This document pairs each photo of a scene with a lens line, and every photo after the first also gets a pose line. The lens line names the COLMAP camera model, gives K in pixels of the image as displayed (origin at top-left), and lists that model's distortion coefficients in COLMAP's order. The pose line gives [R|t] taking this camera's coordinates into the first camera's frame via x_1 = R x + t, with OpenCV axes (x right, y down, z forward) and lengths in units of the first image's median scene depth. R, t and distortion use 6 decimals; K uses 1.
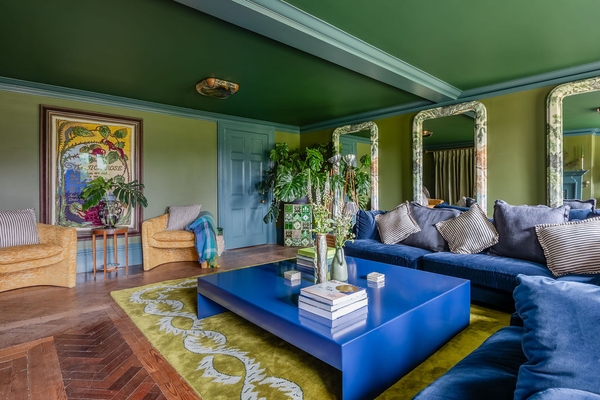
lens RADIAL K [[316.8, 0, 299.3], [0, 316.8, 189.3], [0, 0, 1]] dist [0.001814, -0.000450]
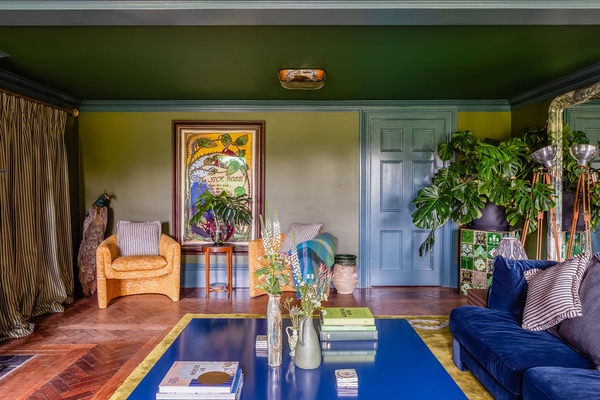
lens RADIAL K [[439.9, 0, 284.7], [0, 439.9, 199.0], [0, 0, 1]] dist [0.003338, 0.001102]
pose [[0.744296, 0.027296, -0.667292, 0.378681], [-0.005896, 0.999394, 0.034305, -0.054858], [0.667824, -0.021598, 0.744006, 0.149194]]
